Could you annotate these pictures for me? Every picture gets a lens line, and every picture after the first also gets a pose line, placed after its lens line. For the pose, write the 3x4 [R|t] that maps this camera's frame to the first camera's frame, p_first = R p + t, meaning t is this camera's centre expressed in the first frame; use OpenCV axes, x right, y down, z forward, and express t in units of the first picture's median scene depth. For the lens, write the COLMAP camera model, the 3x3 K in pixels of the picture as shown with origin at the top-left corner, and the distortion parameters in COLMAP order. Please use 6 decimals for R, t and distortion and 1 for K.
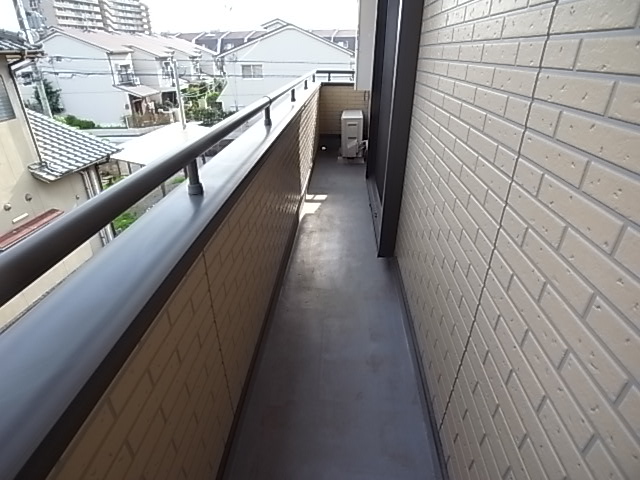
lens RADIAL K [[356.3, 0, 312.5], [0, 356.3, 239.5], [0, 0, 1]] dist [-0.074617, 0.021083]
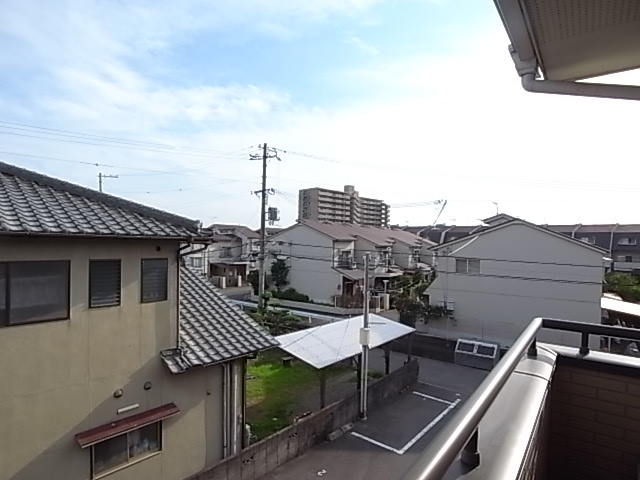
lens RADIAL K [[356.3, 0, 312.5], [0, 356.3, 239.5], [0, 0, 1]] dist [-0.074617, 0.021083]
pose [[0.827173, 0.018888, -0.561630, 0.002294], [-0.287195, 0.873262, -0.393614, -0.060460], [0.483015, 0.486884, 0.727764, 0.101838]]
